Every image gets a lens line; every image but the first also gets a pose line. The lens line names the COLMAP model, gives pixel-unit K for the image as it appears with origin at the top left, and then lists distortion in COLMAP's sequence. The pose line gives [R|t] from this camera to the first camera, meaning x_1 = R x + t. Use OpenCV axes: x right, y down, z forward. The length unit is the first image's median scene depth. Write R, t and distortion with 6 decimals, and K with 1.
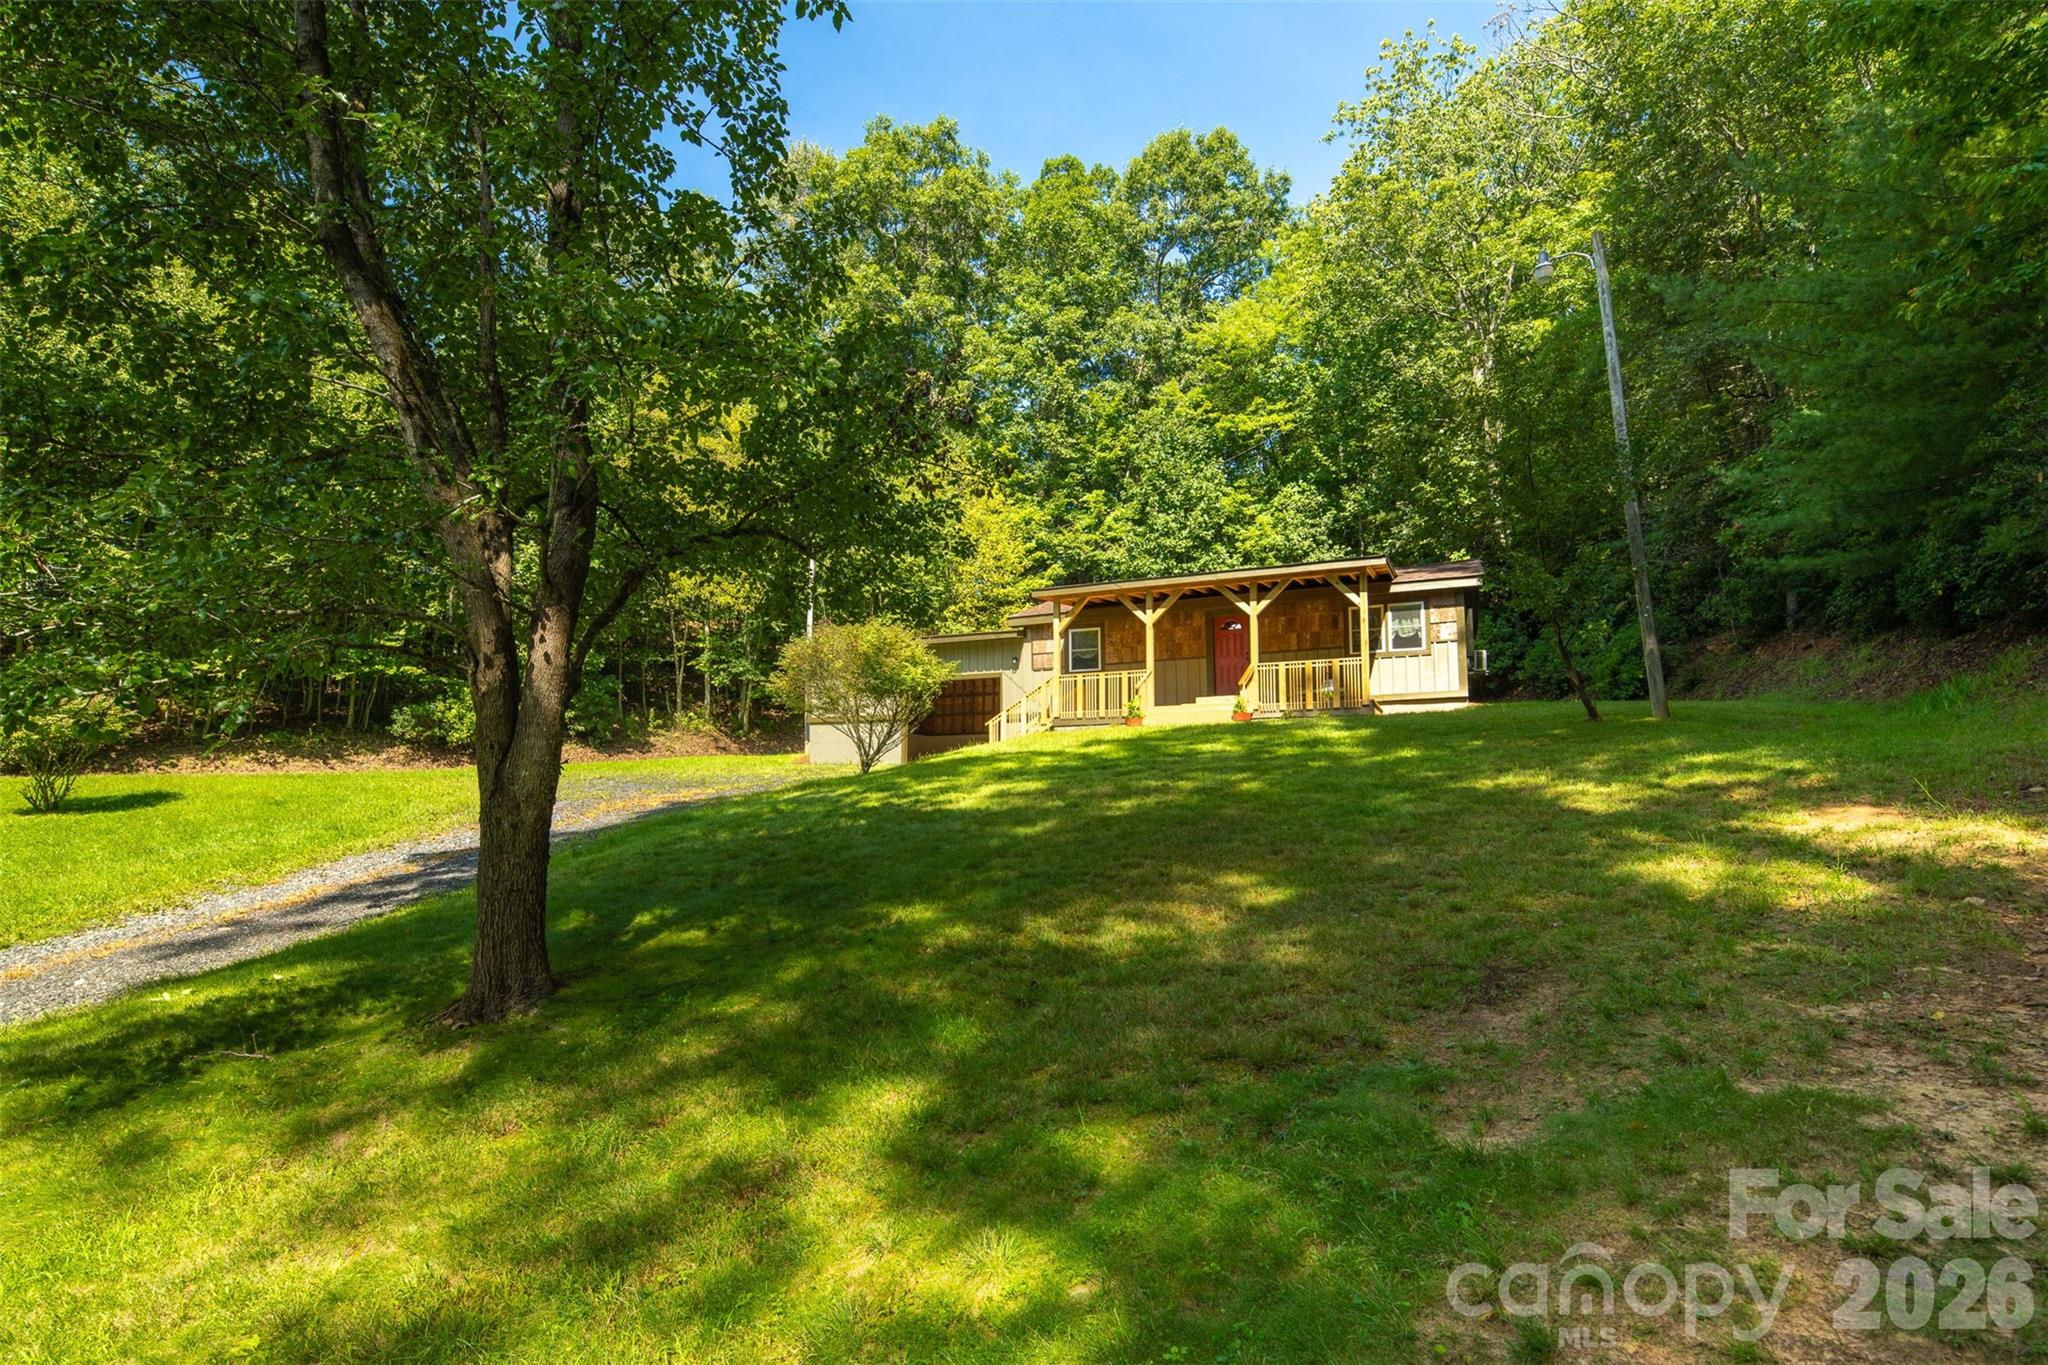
lens RADIAL K [[1025.7, 0, 1002.9], [0, 1025.7, 699.0], [0, 0, 1]] dist [0.007348, -0.005368]
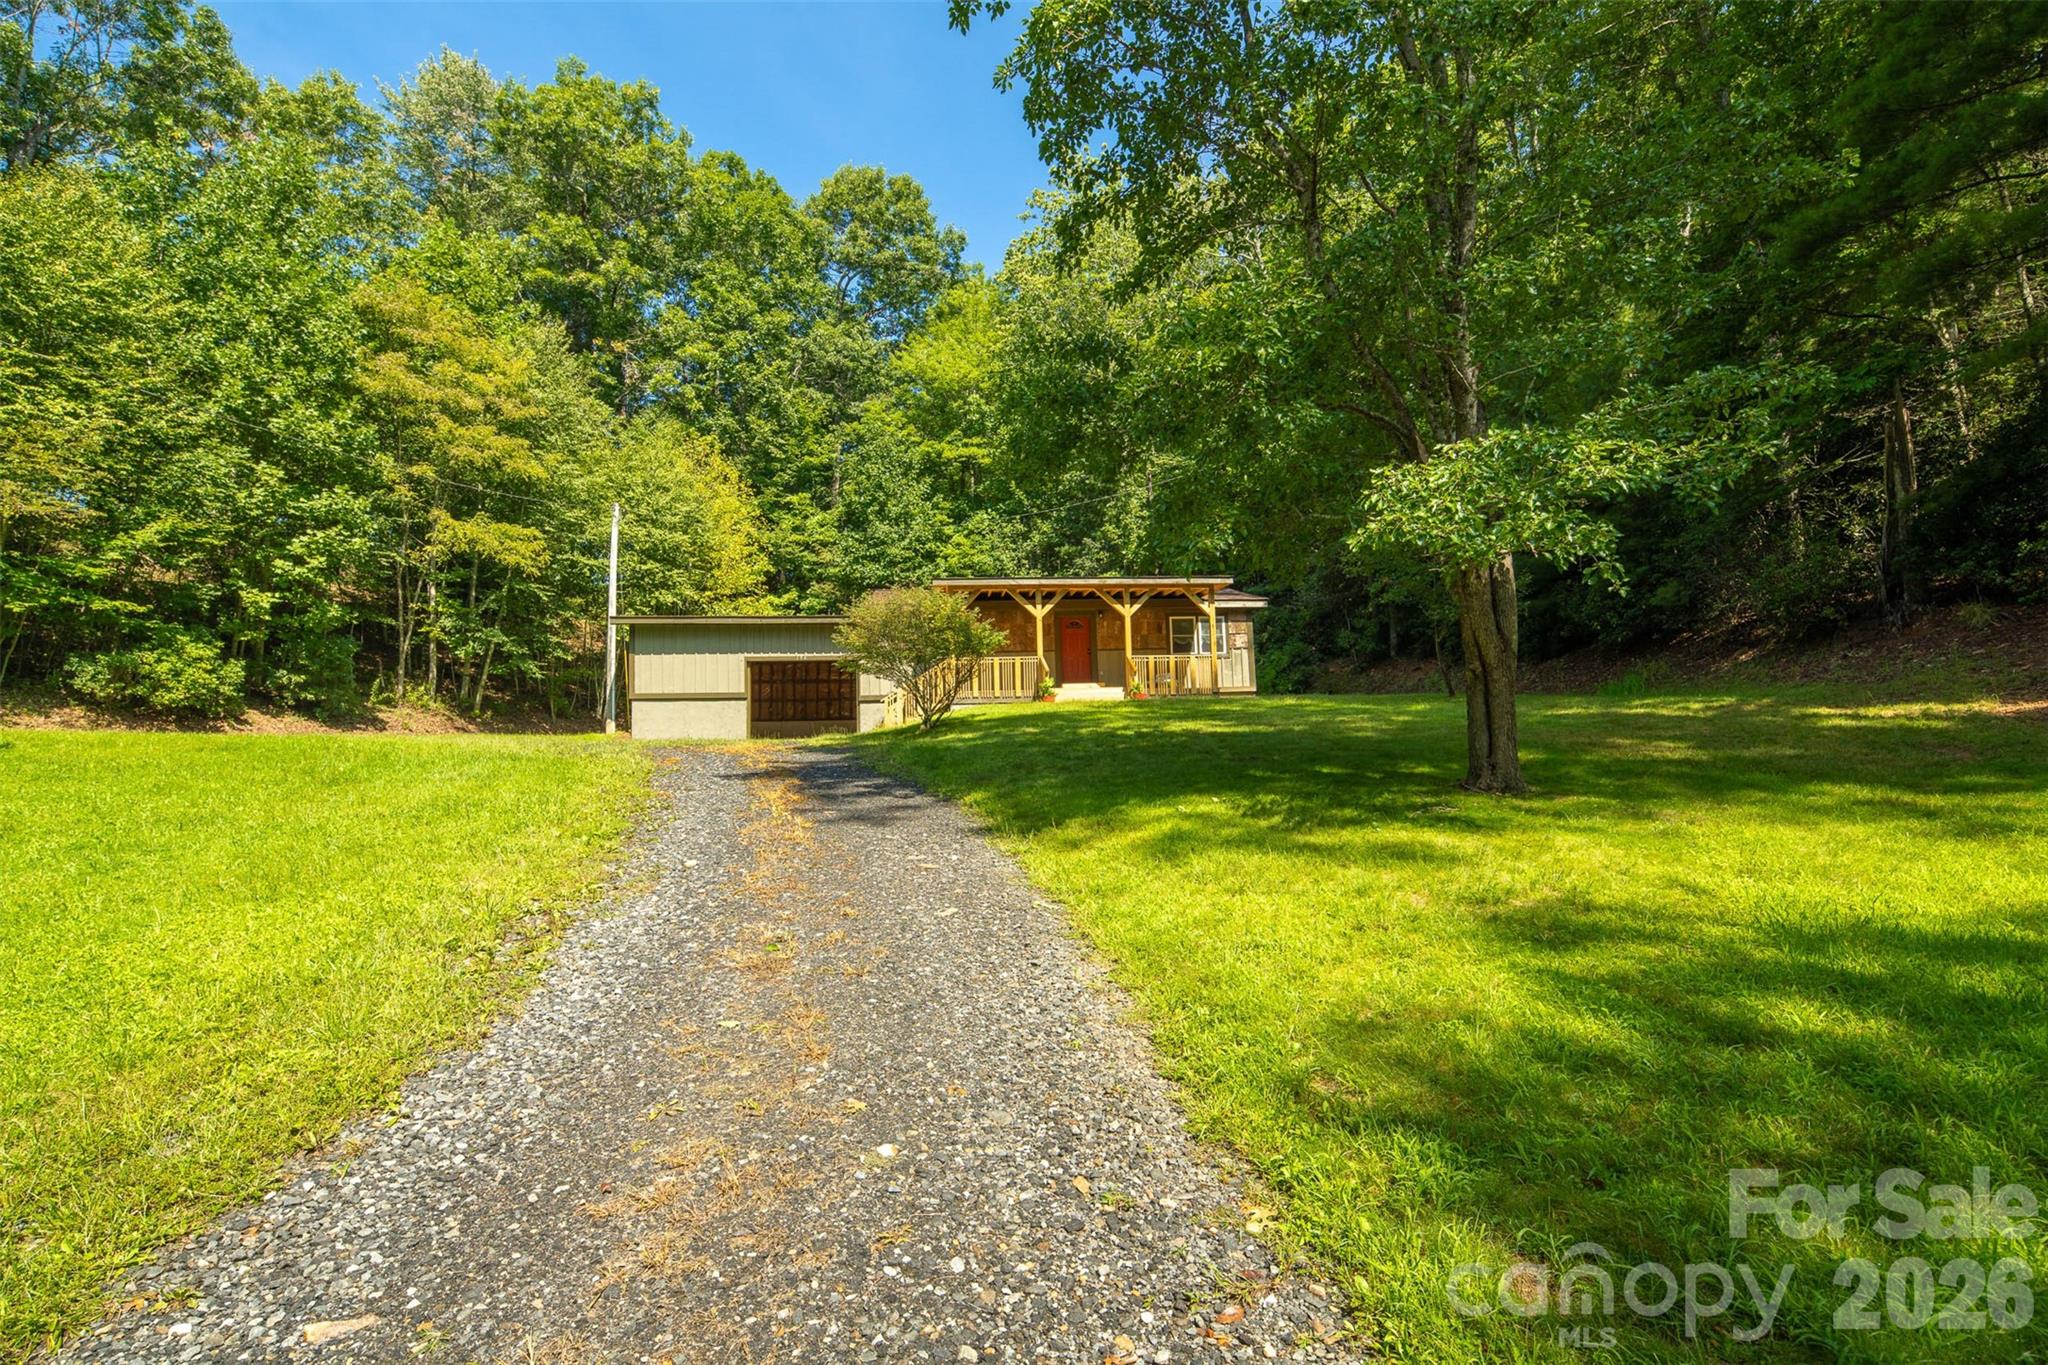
lens RADIAL K [[1025.7, 0, 1016.8], [0, 1025.7, 697.5], [0, 0, 1]] dist [0.007348, -0.005368]
pose [[0.871371, 0.039259, 0.489051, -0.231746], [-0.027824, 0.999143, -0.030631, 0.027770], [-0.489835, 0.013084, 0.871717, 0.006711]]
